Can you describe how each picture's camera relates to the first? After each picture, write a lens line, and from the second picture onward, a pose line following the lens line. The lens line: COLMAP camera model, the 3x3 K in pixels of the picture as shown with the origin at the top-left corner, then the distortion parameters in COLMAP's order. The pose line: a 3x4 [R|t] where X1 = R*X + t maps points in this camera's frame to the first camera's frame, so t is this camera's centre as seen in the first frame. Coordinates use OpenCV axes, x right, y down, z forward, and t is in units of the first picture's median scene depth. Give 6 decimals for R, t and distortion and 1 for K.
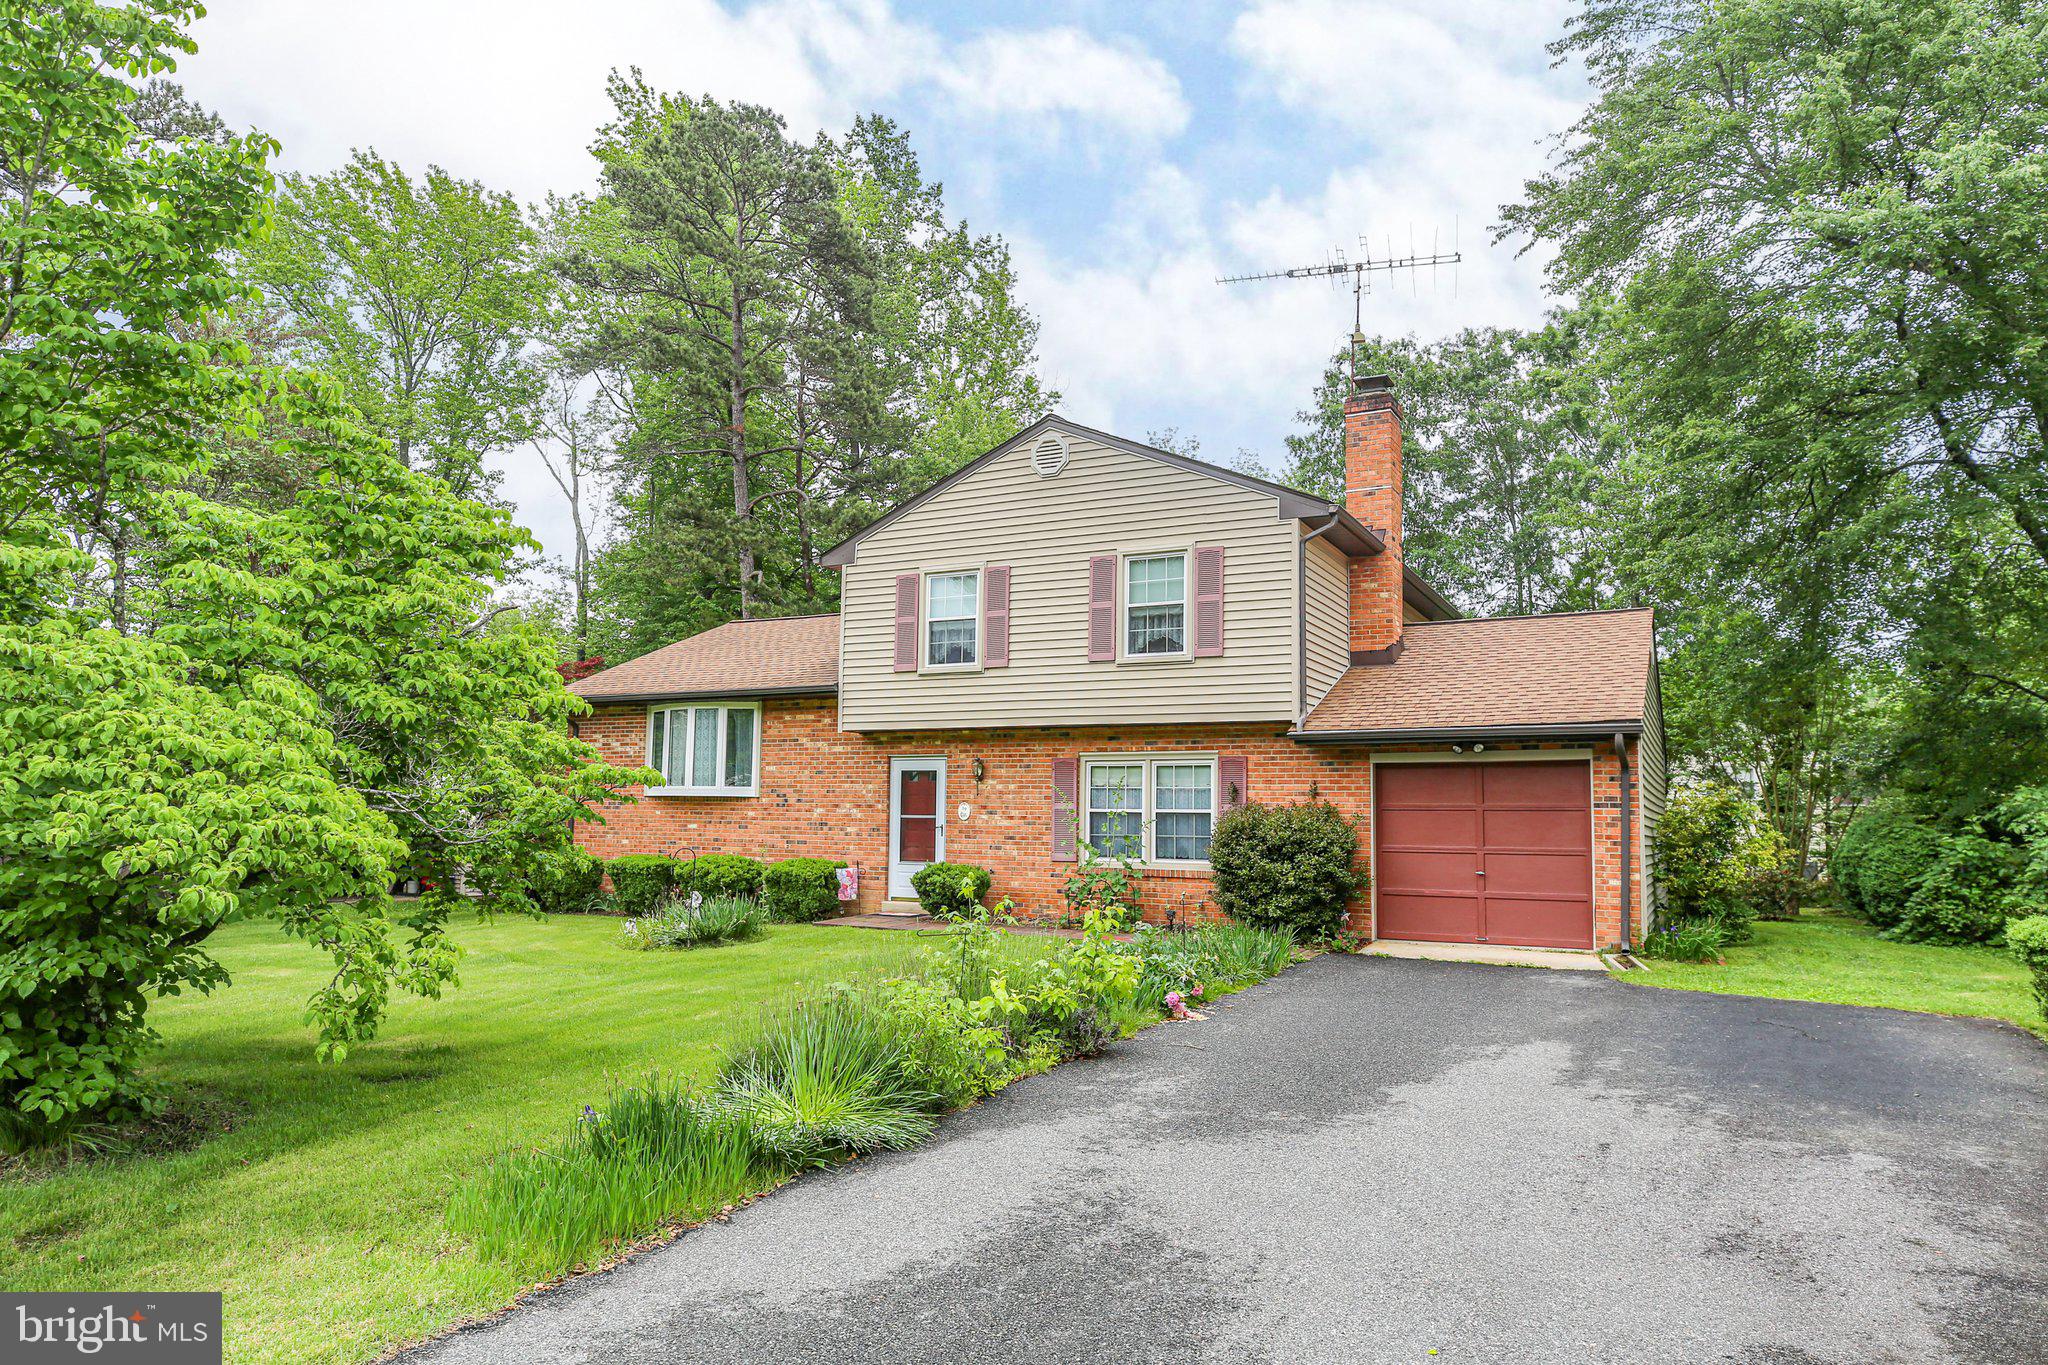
lens RADIAL K [[1150.2, 0, 1024.5], [0, 1150.2, 725.4], [0, 0, 1]] dist [0.002393, 0.000041]
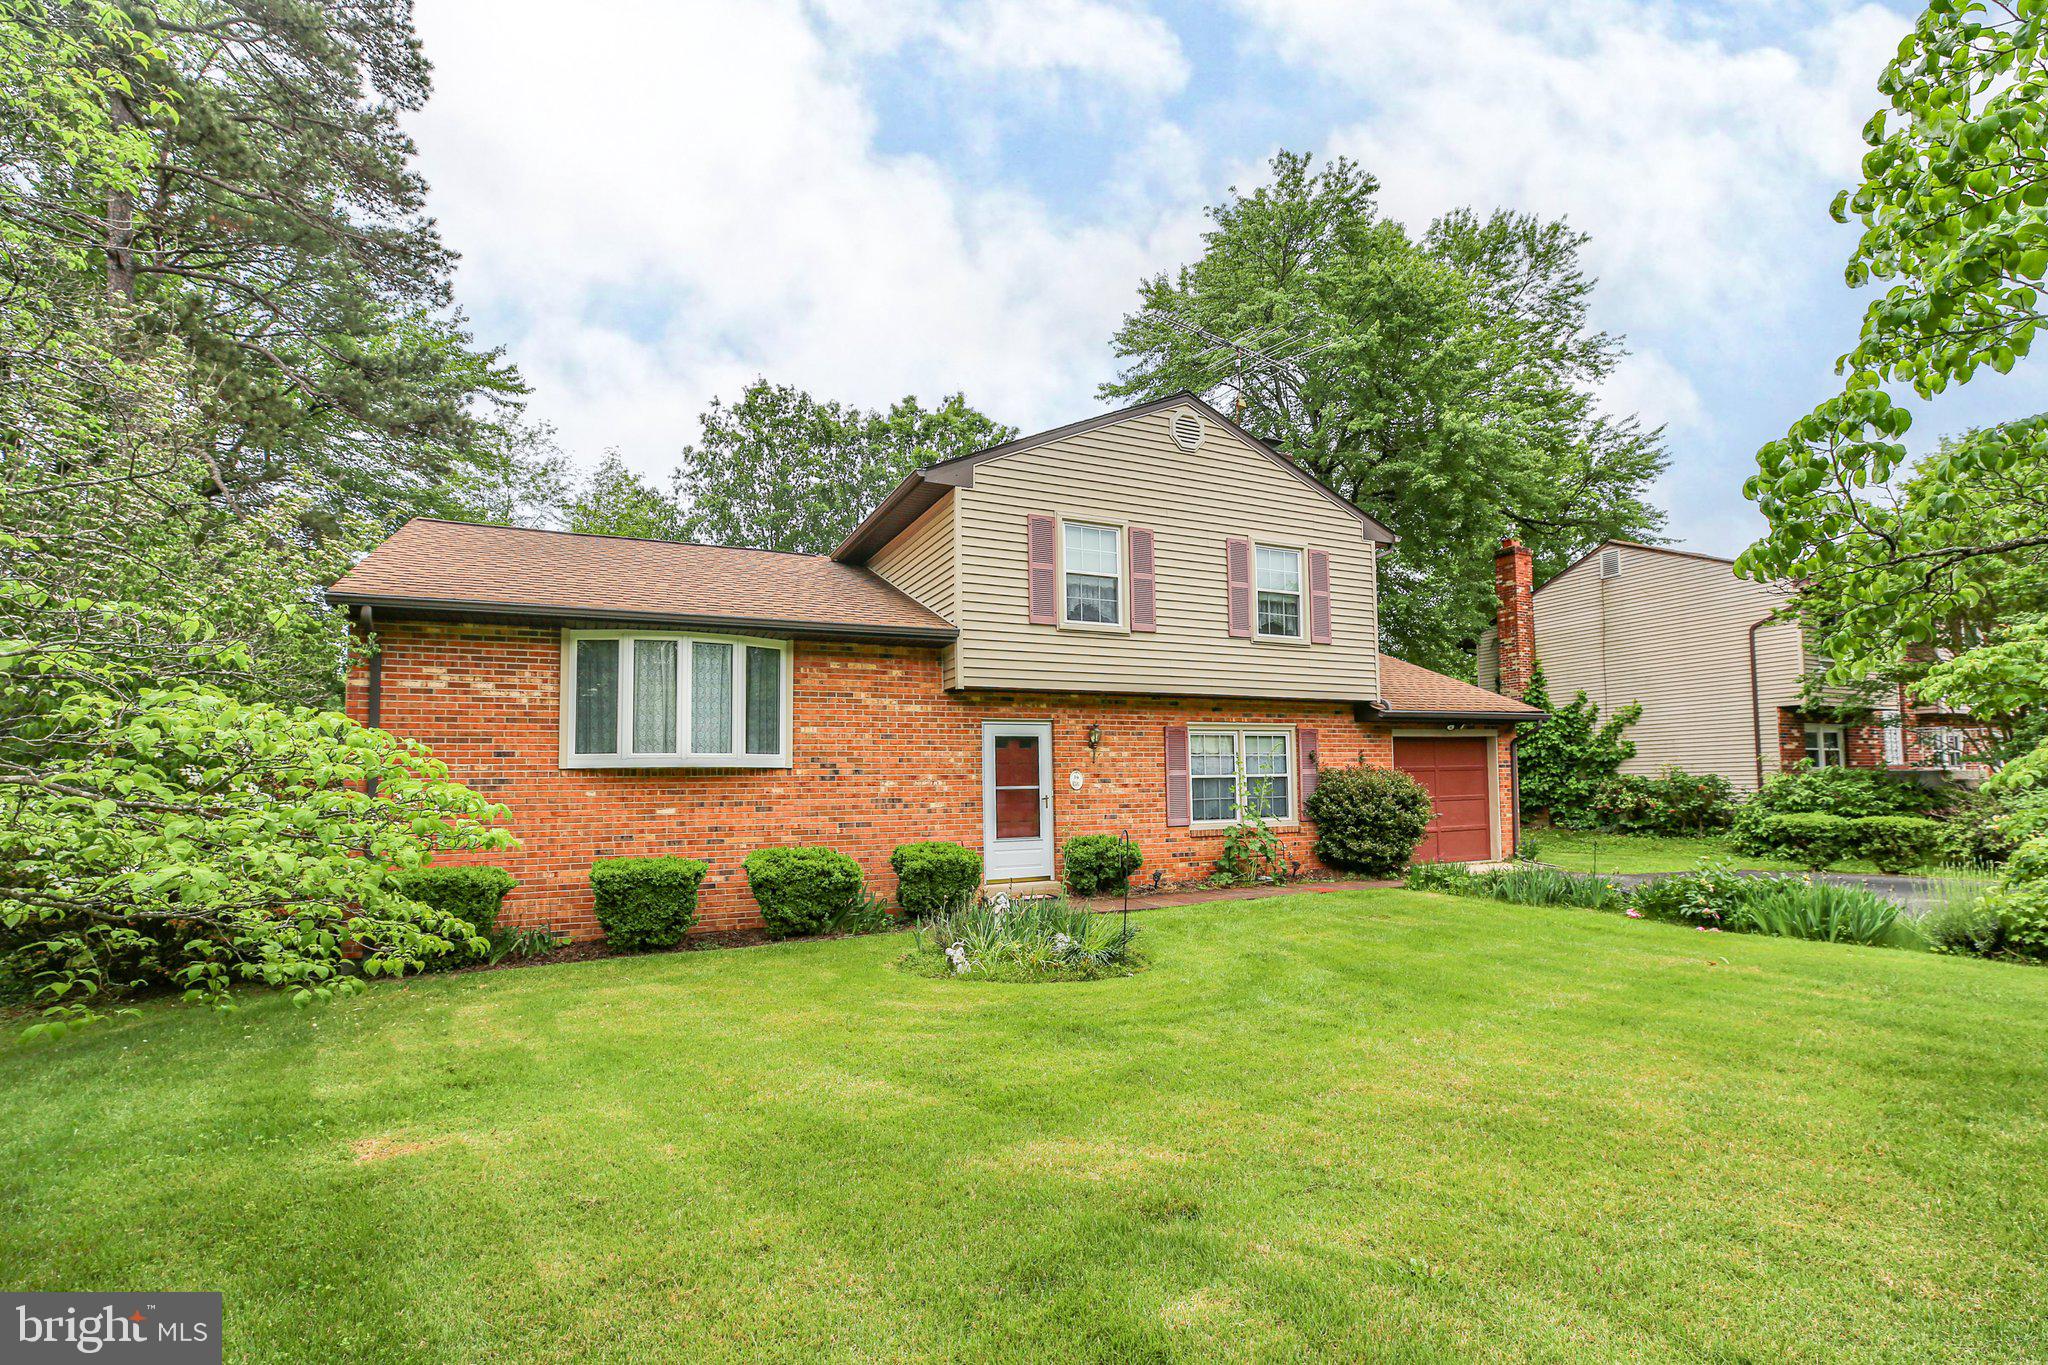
lens RADIAL K [[930.7, 0, 1031.9], [0, 930.7, 742.7], [0, 0, 1]] dist [-0.015680, 0.000096]
pose [[0.626133, 0.012413, 0.779618, -0.672694], [-0.038532, 0.999144, 0.015038, 0.034079], [-0.778764, -0.039455, 0.626075, 0.555770]]
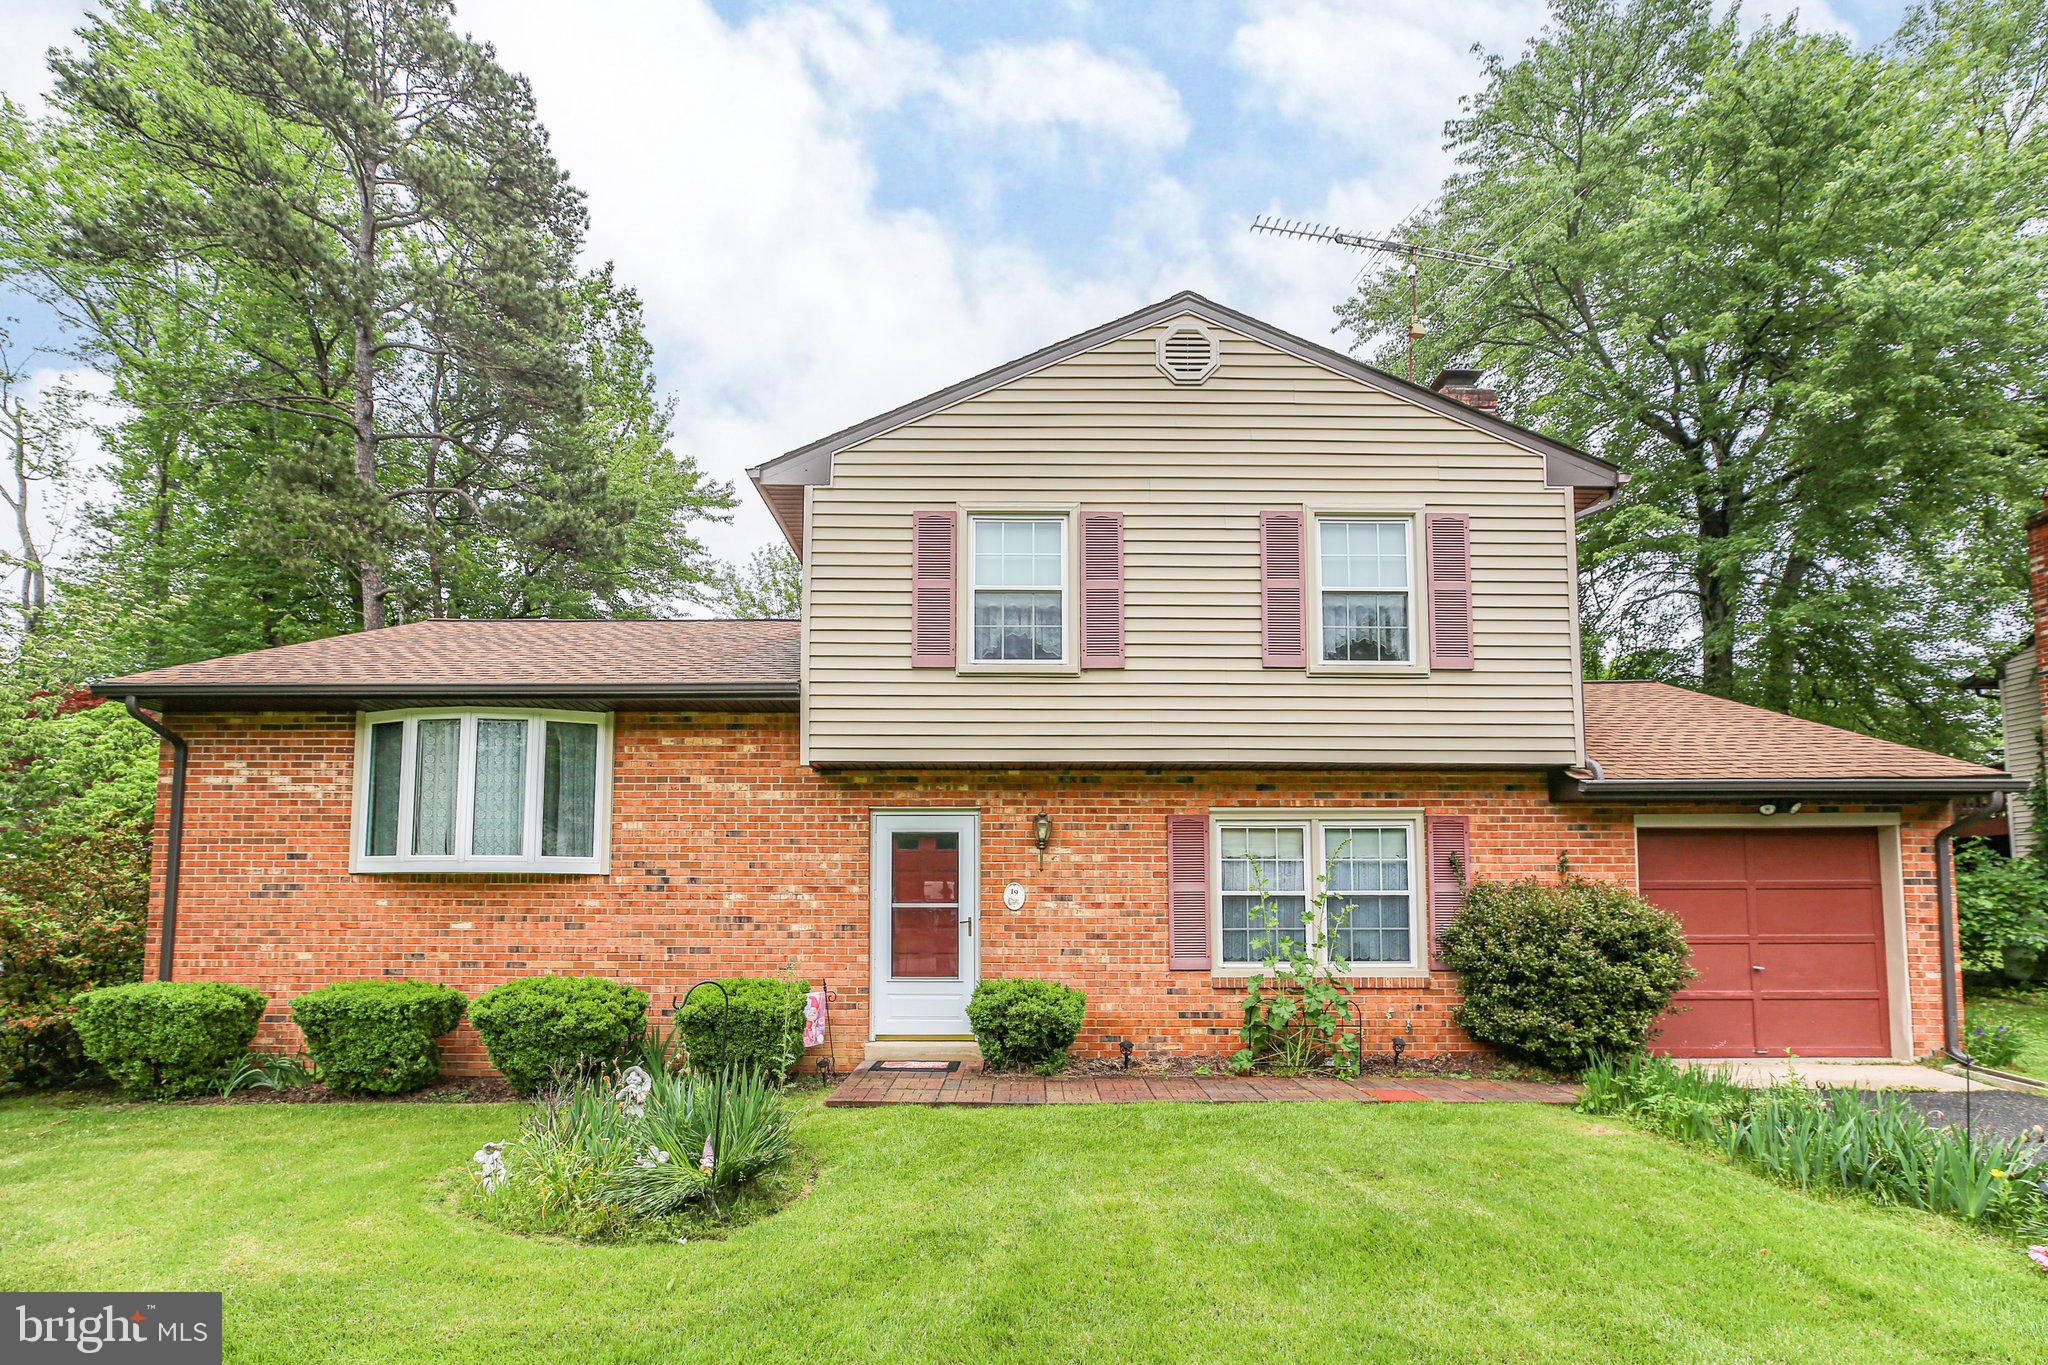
lens RADIAL K [[957.9, 0, 1023.7], [0, 957.9, 845.0], [0, 0, 1]] dist [-0.019515, 0.011967]
pose [[0.897808, 0.016013, 0.440096, -0.283765], [-0.025335, 0.999562, 0.015315, 0.038244], [-0.439658, -0.024900, 0.897820, 0.523434]]
